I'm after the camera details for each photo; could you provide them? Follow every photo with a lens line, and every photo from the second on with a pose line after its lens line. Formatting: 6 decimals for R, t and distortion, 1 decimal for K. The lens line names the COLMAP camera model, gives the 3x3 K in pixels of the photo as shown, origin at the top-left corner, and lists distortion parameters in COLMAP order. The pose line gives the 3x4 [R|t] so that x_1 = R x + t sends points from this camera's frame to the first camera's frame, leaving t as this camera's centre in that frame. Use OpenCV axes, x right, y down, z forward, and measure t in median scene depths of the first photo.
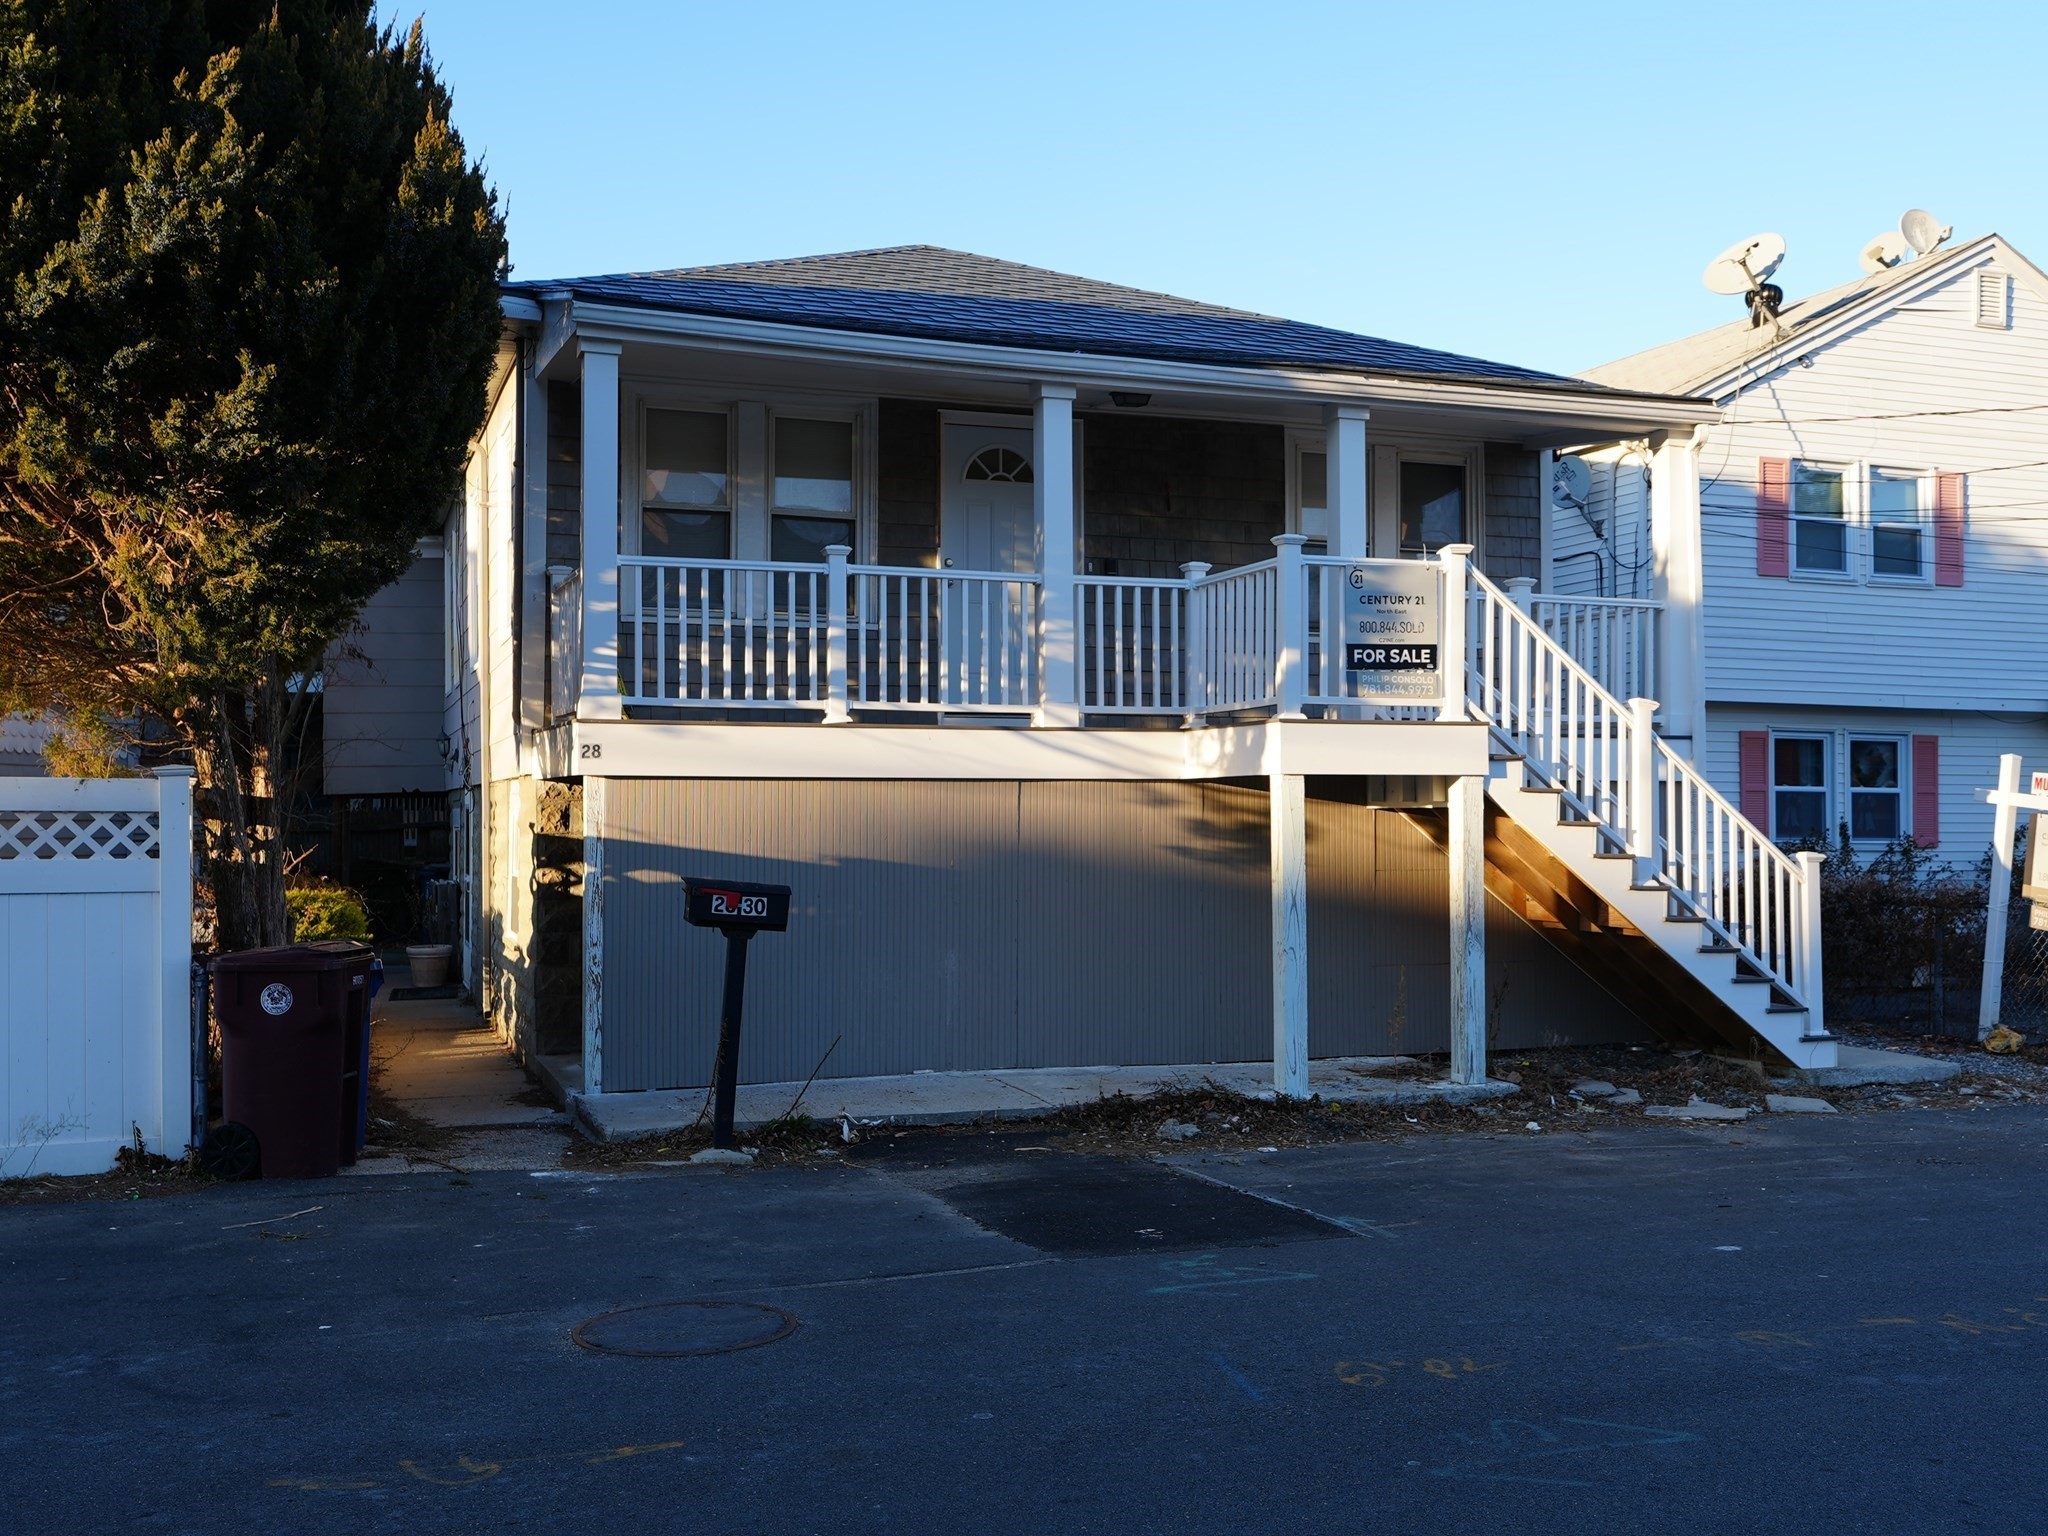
lens RADIAL K [[1906.4, 0, 1024.0], [0, 1906.4, 768.0], [0, 0, 1]] dist [-0.014989, -0.007458]
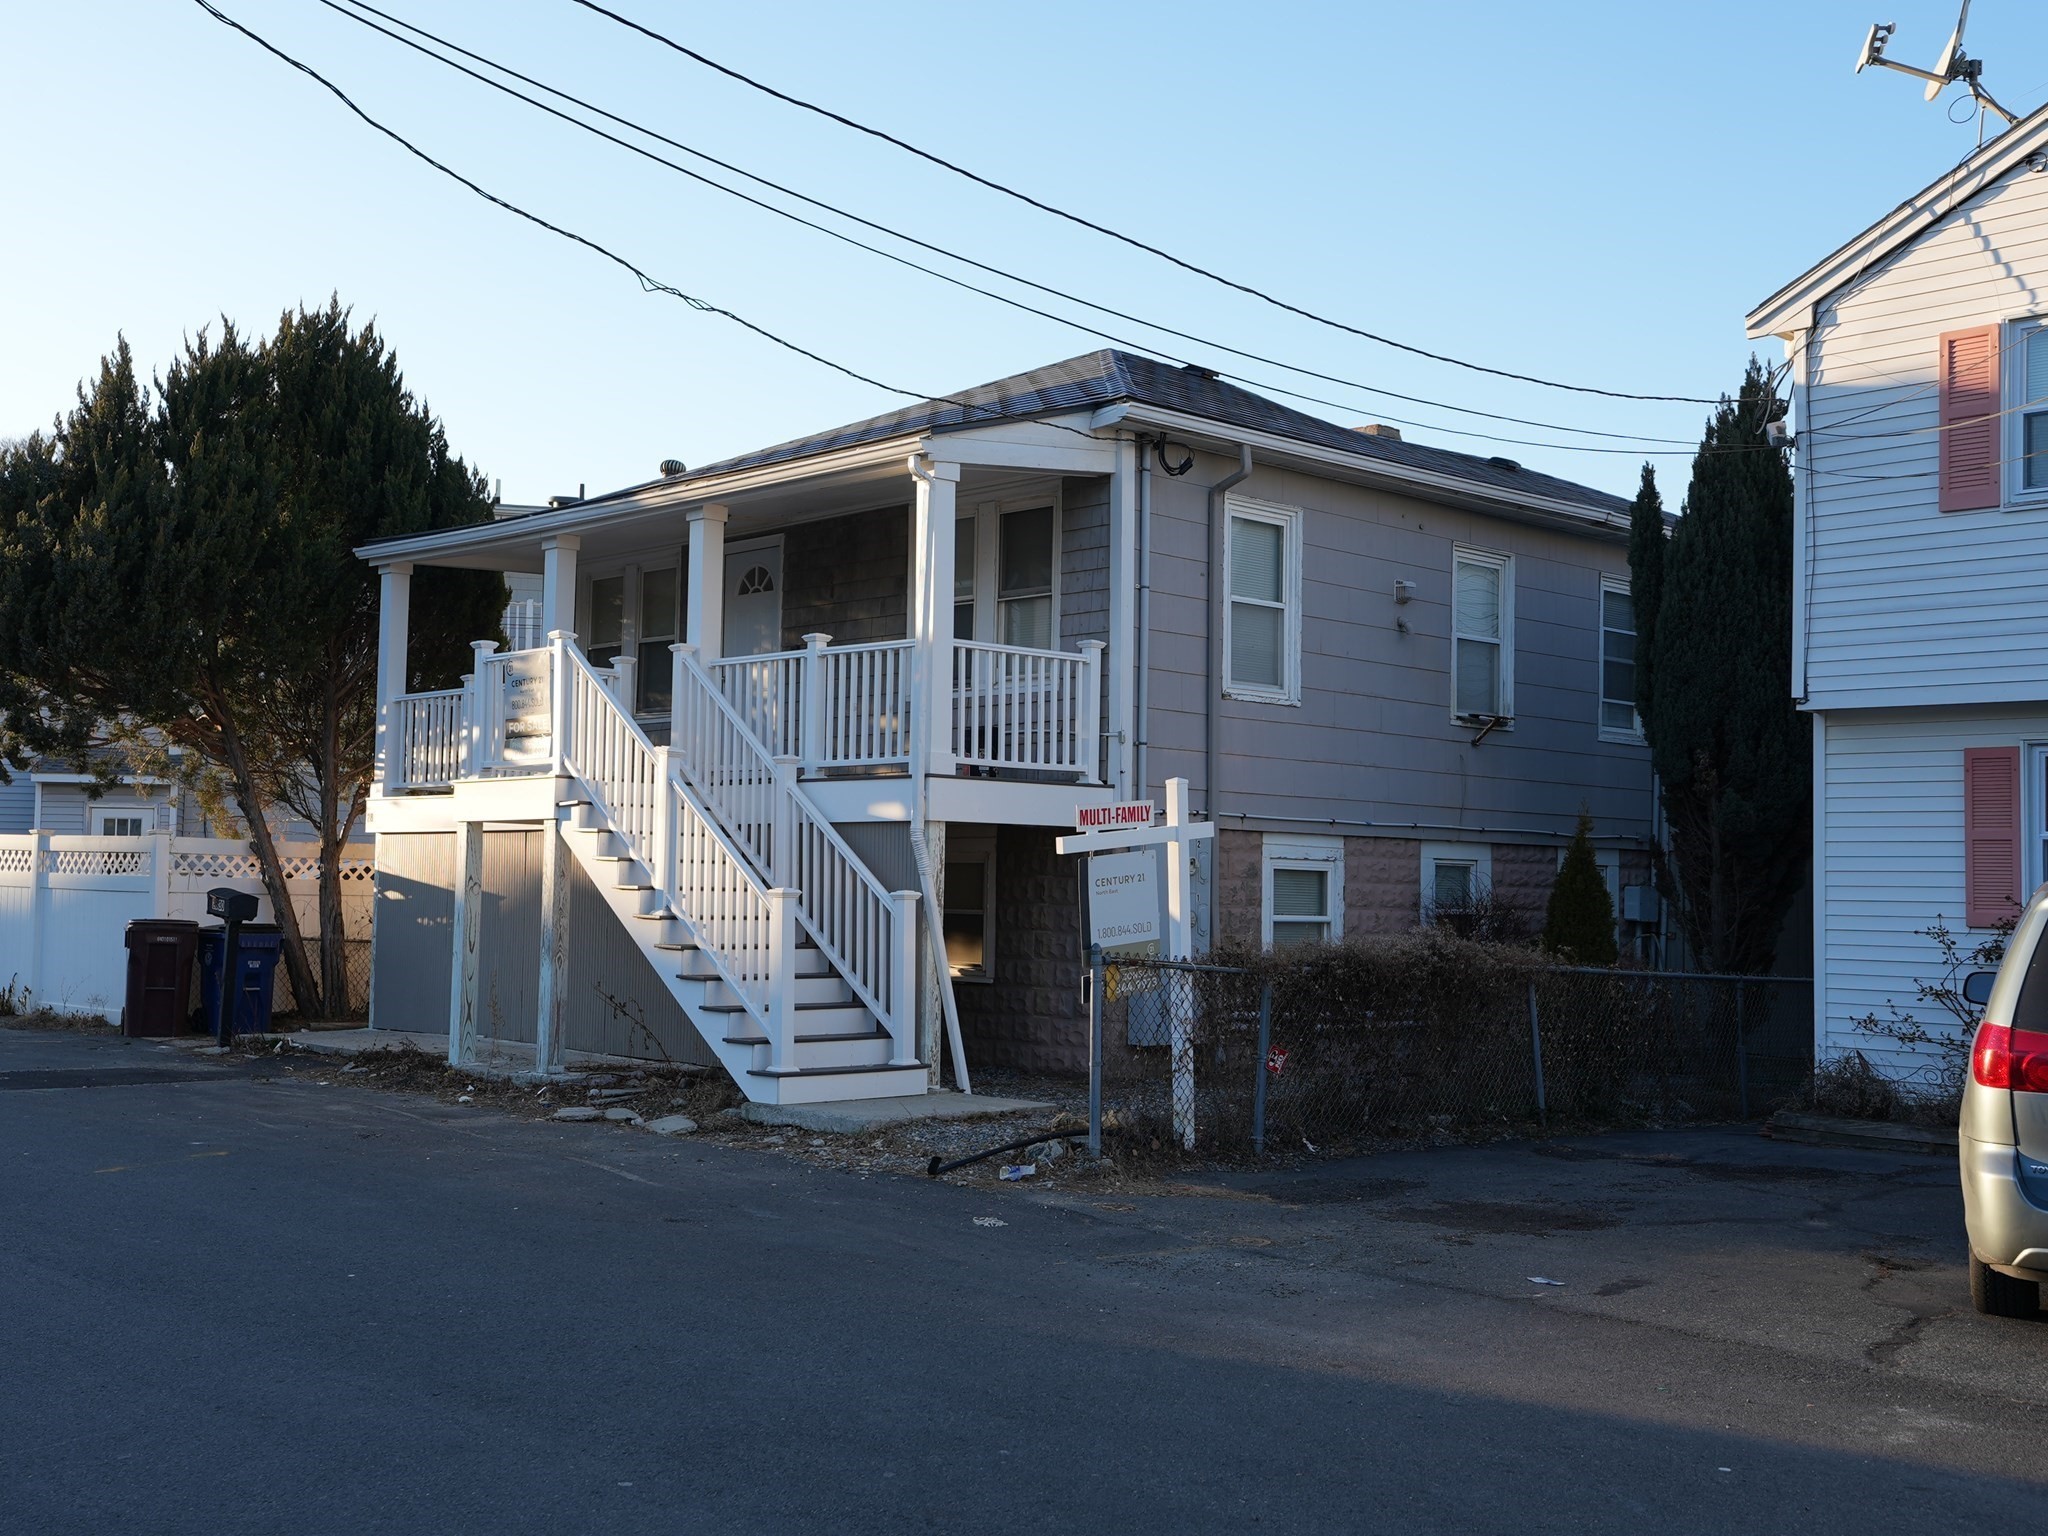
lens RADIAL K [[2205.5, 0, 1024.0], [0, 2205.5, 768.0], [0, 0, 1]] dist [0.008029, 0.008285]
pose [[0.415590, -0.047222, -0.908325, 1.430668], [0.002266, 0.998702, -0.050883, 0.038449], [0.909549, 0.019088, 0.415158, 0.595144]]
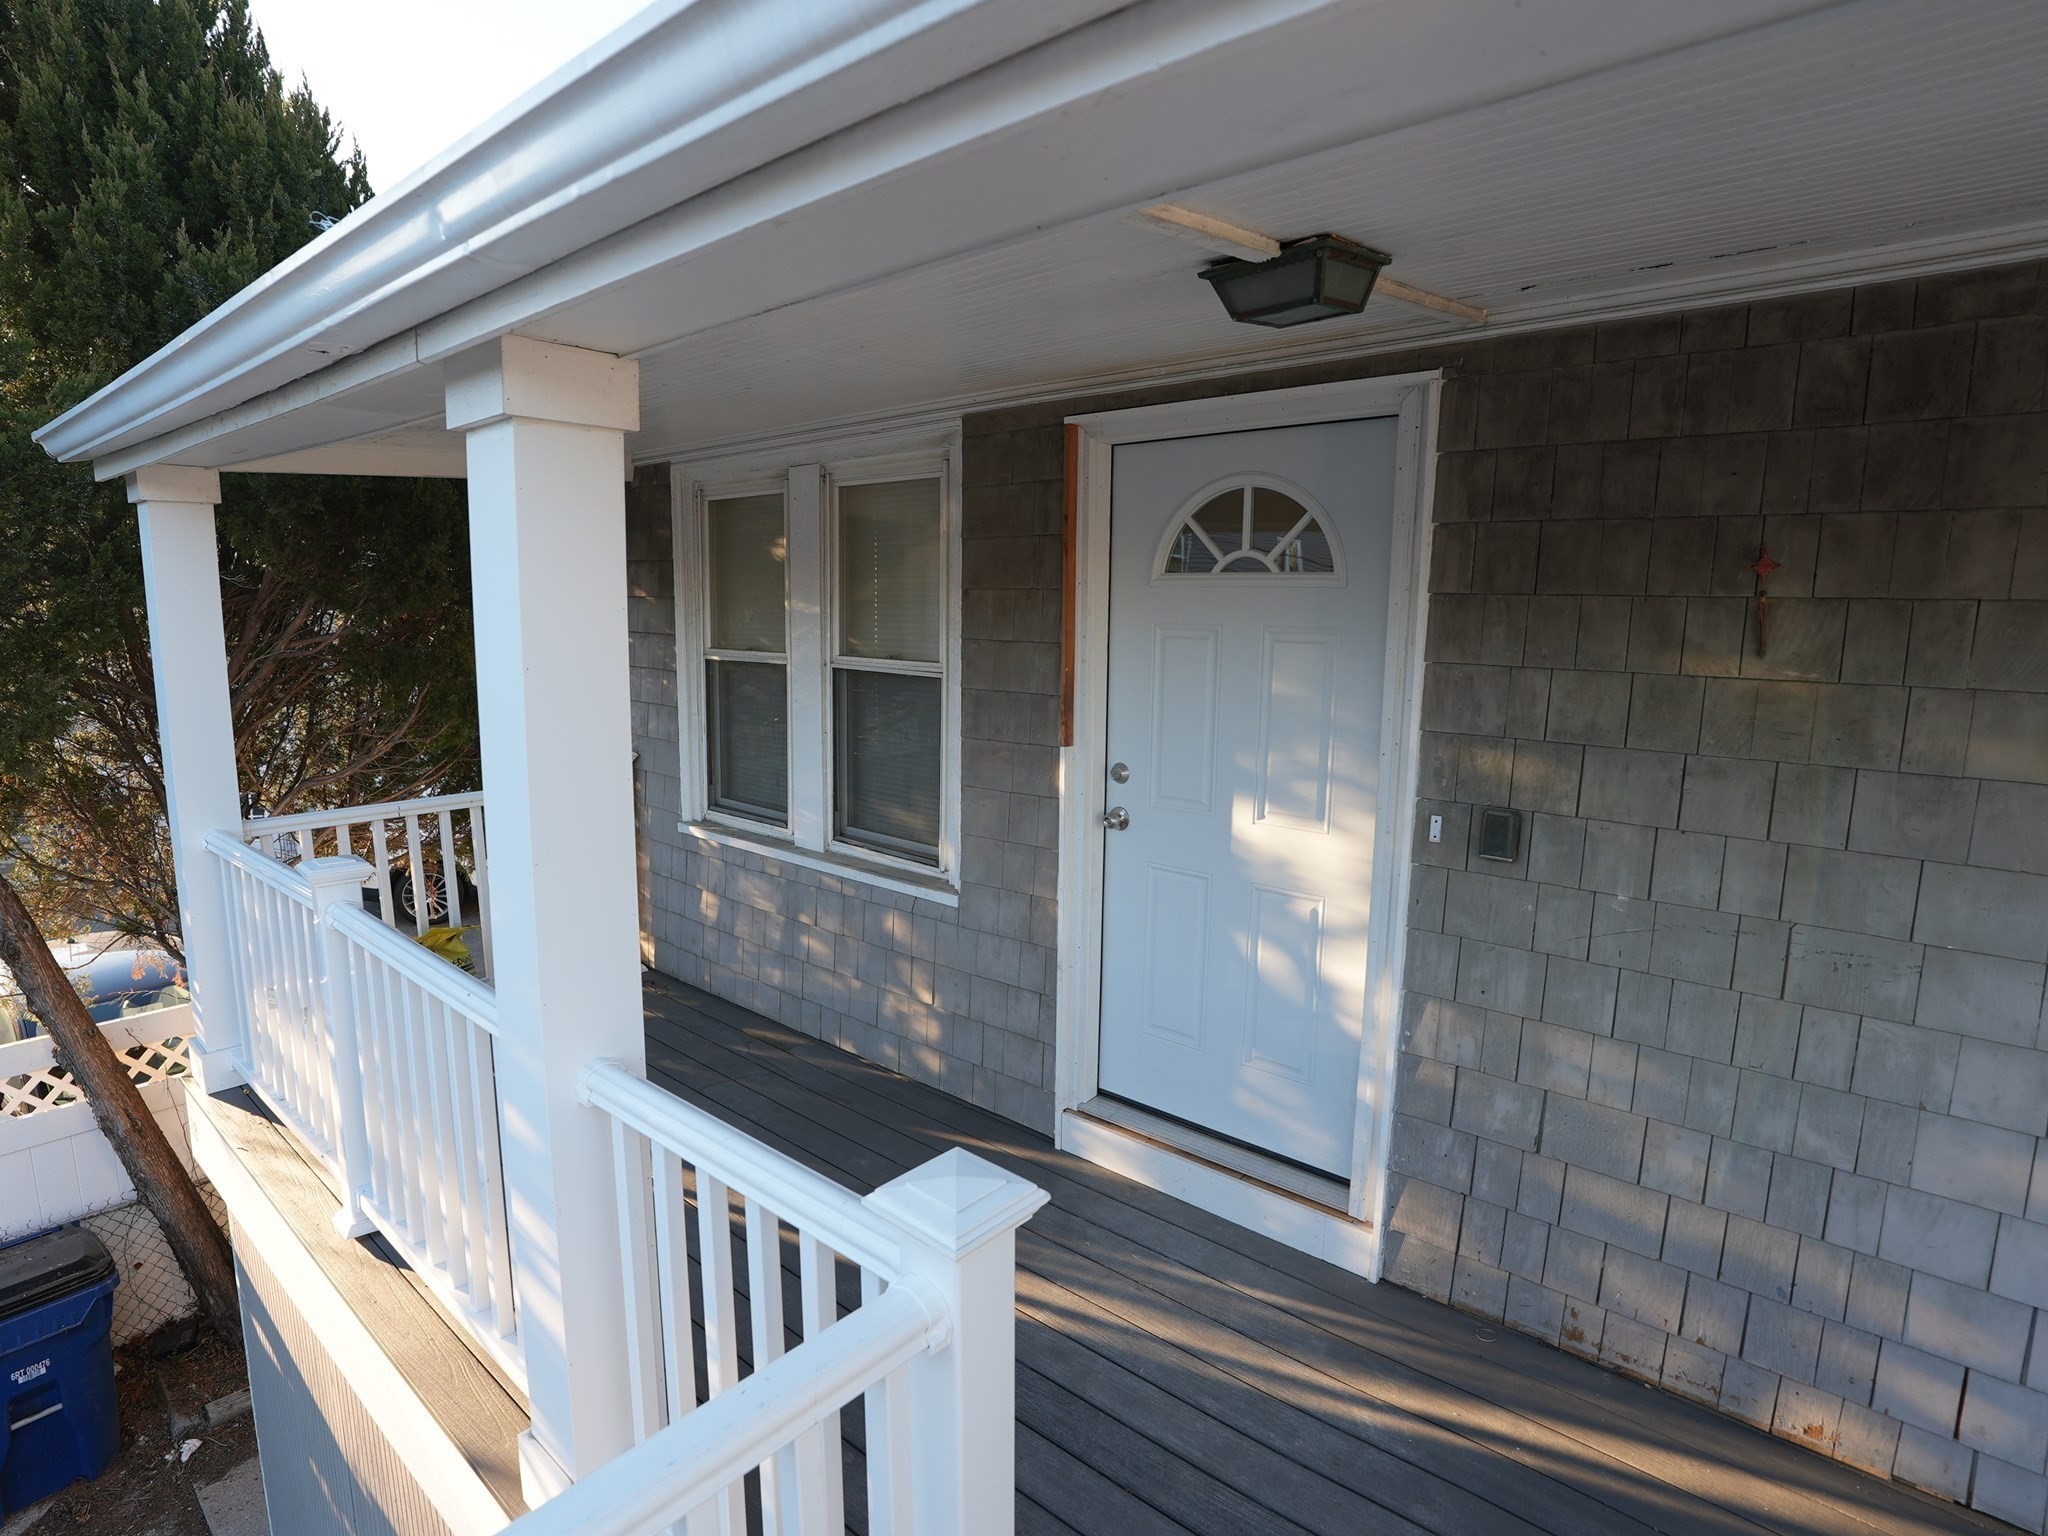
lens RADIAL K [[1070.6, 0, 1034.0], [0, 1070.6, 770.6], [0, 0, 1]] dist [-0.072364, 0.027393]
pose [[0.502815, 0.137972, -0.853312, 0.166145], [0.011263, 0.986050, 0.166071, -0.155188], [0.864321, -0.093114, 0.494246, 0.896604]]
